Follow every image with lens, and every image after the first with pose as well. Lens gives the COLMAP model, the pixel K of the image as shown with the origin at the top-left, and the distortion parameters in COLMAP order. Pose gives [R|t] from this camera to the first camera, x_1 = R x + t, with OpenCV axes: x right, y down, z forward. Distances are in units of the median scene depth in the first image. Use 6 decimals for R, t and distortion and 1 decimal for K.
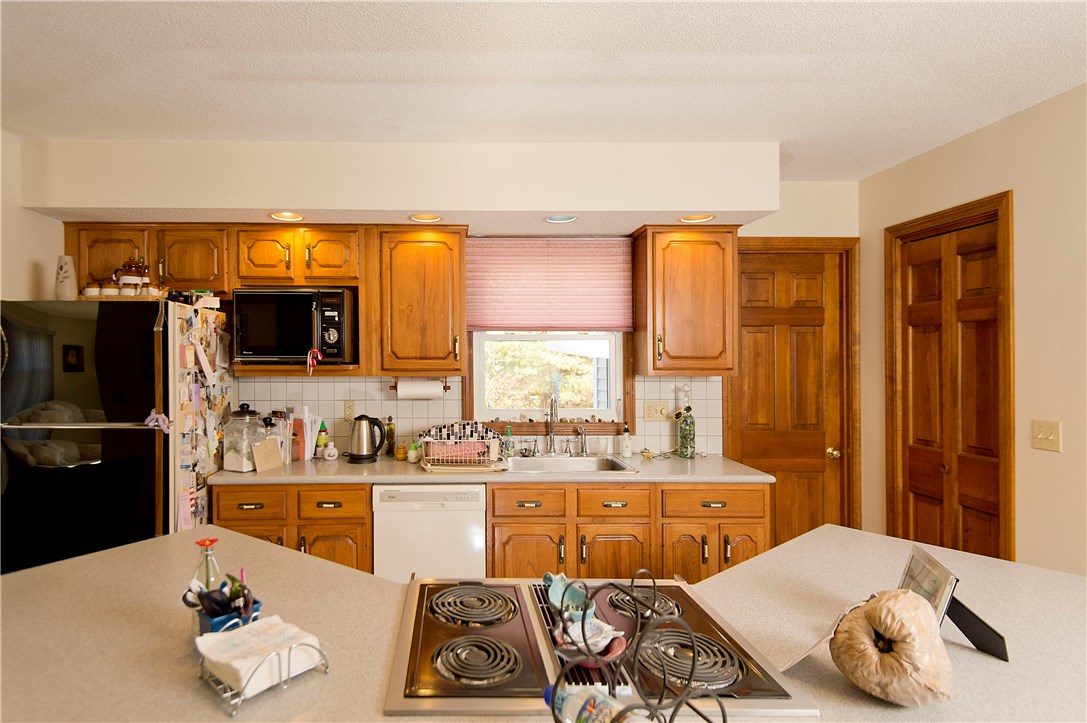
lens RADIAL K [[686.1, 0, 544.9], [0, 686.1, 365.9], [0, 0, 1]] dist [-0.000123, -0.003359]
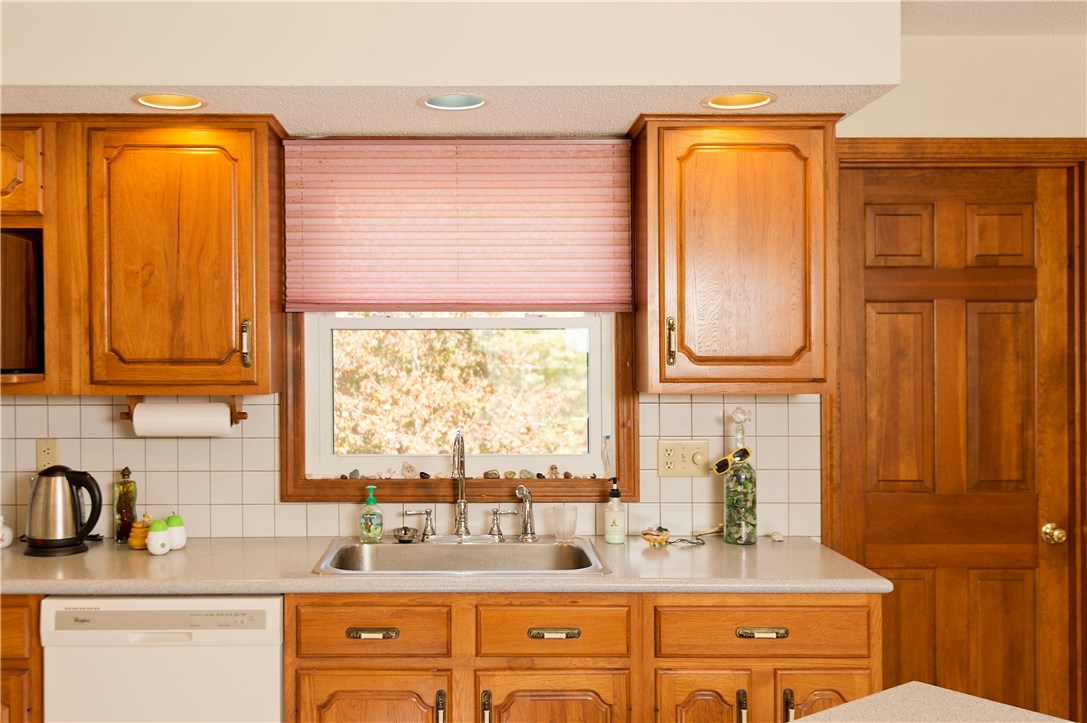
lens RADIAL K [[1208.3, 0, 538.5], [0, 1208.3, 371.7], [0, 0, 1]] dist [0.004163, 0.000000]
pose [[0.999071, -0.000862, -0.043075, 0.100024], [0.000784, 0.999998, -0.001805, -0.000843], [0.043076, 0.001770, 0.999070, 0.041140]]
